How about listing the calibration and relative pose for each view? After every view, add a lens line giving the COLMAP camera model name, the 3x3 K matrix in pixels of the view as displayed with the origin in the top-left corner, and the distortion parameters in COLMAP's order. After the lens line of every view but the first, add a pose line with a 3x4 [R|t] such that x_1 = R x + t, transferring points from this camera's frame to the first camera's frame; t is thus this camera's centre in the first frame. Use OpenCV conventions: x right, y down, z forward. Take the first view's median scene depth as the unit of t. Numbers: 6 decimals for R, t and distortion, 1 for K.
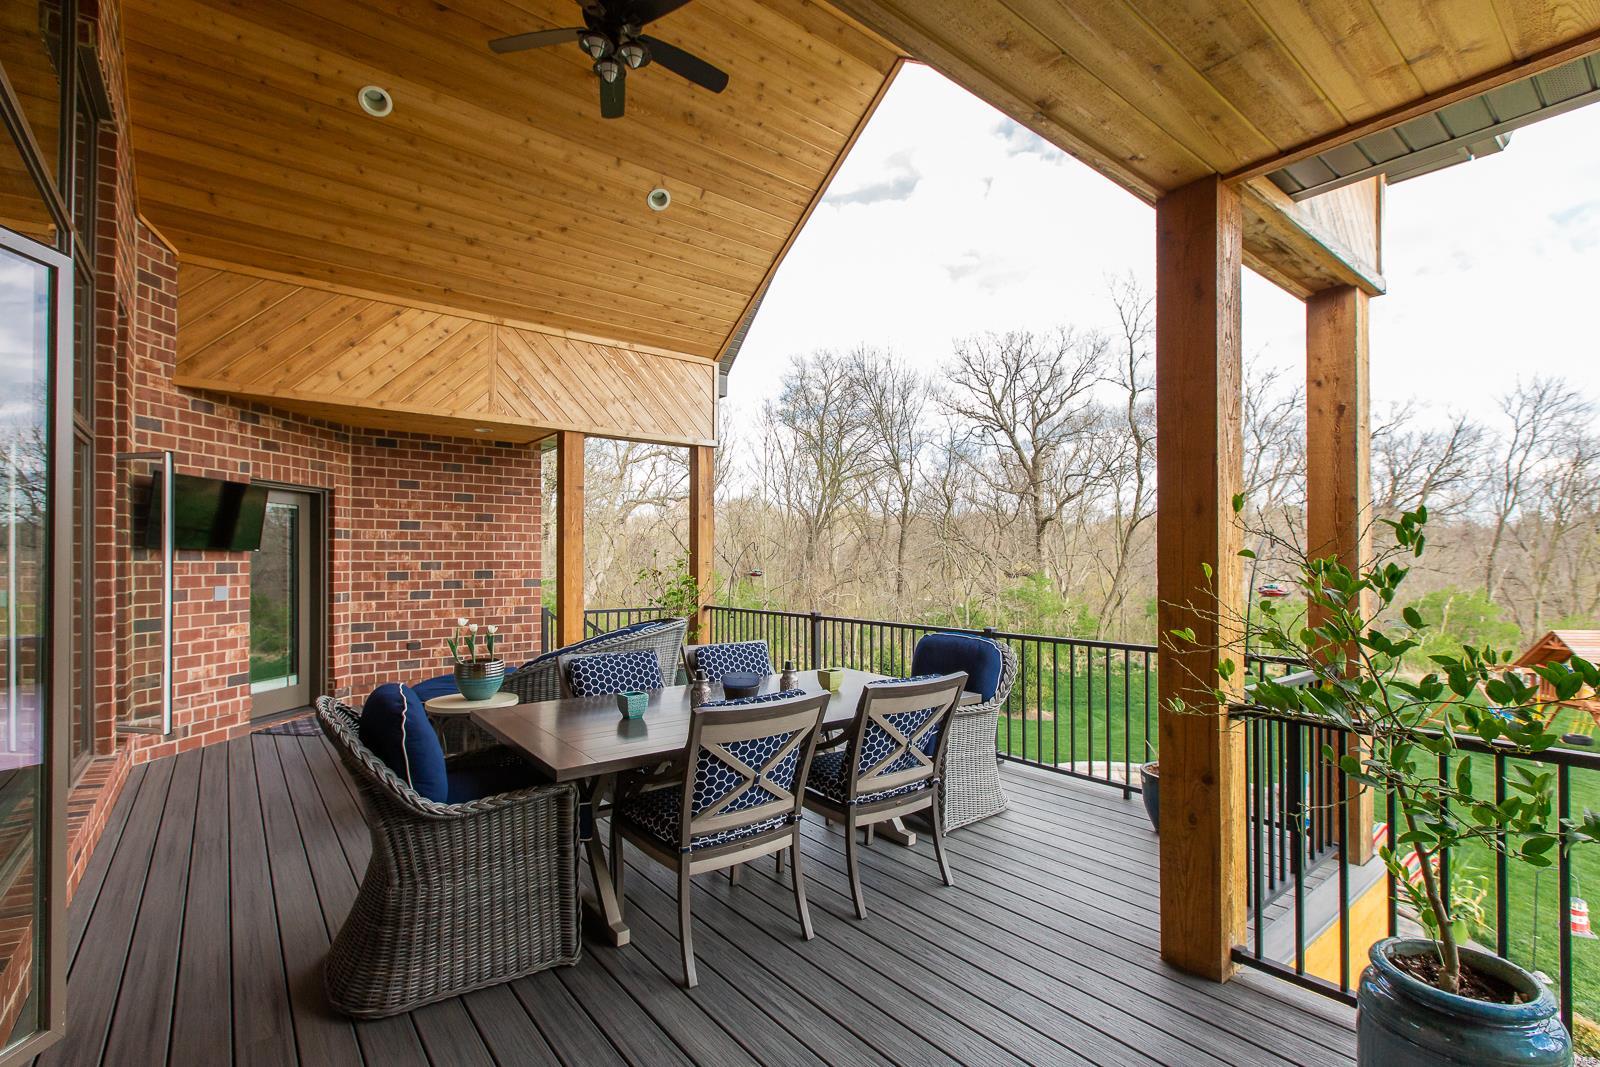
lens RADIAL K [[741.1, 0, 834.2], [0, 741.1, 559.6], [0, 0, 1]] dist [-0.001569, 0.000056]
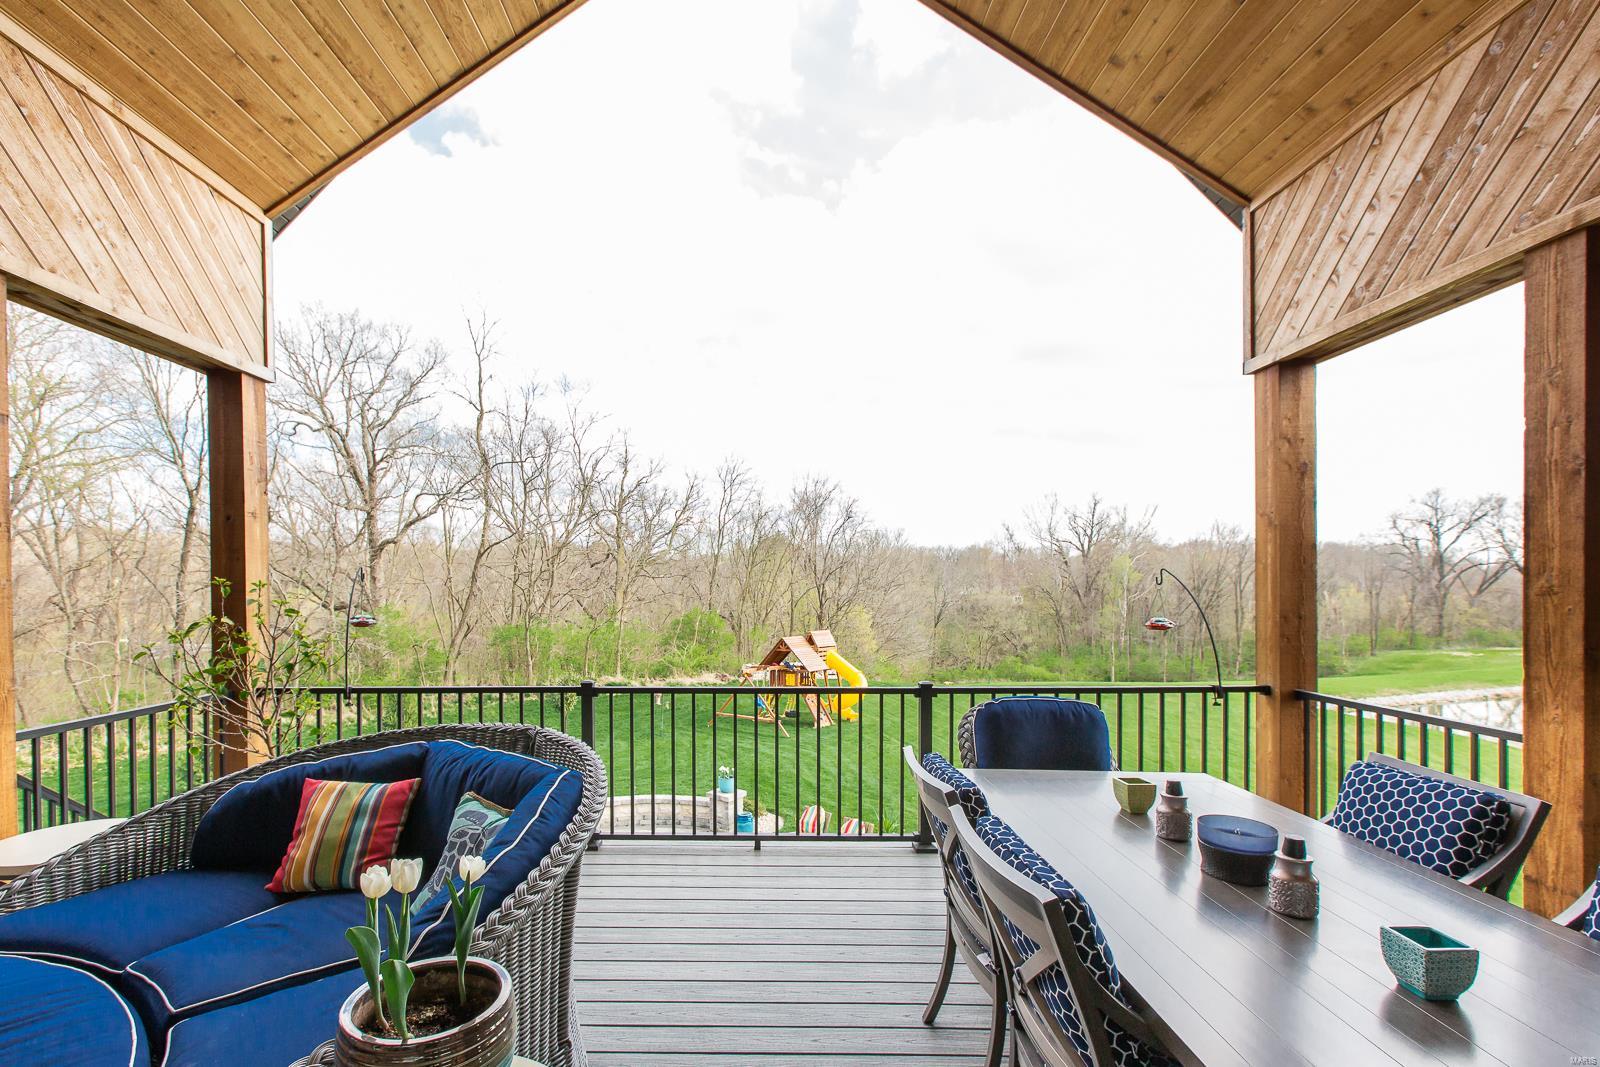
lens RADIAL K [[741.1, 0, 769.3], [0, 741.1, 592.1], [0, 0, 1]] dist [-0.001569, 0.000056]
pose [[0.661820, -0.008392, 0.749616, -0.318836], [0.002307, 0.999955, 0.009157, -0.008875], [-0.749660, -0.004331, 0.661809, 0.394916]]
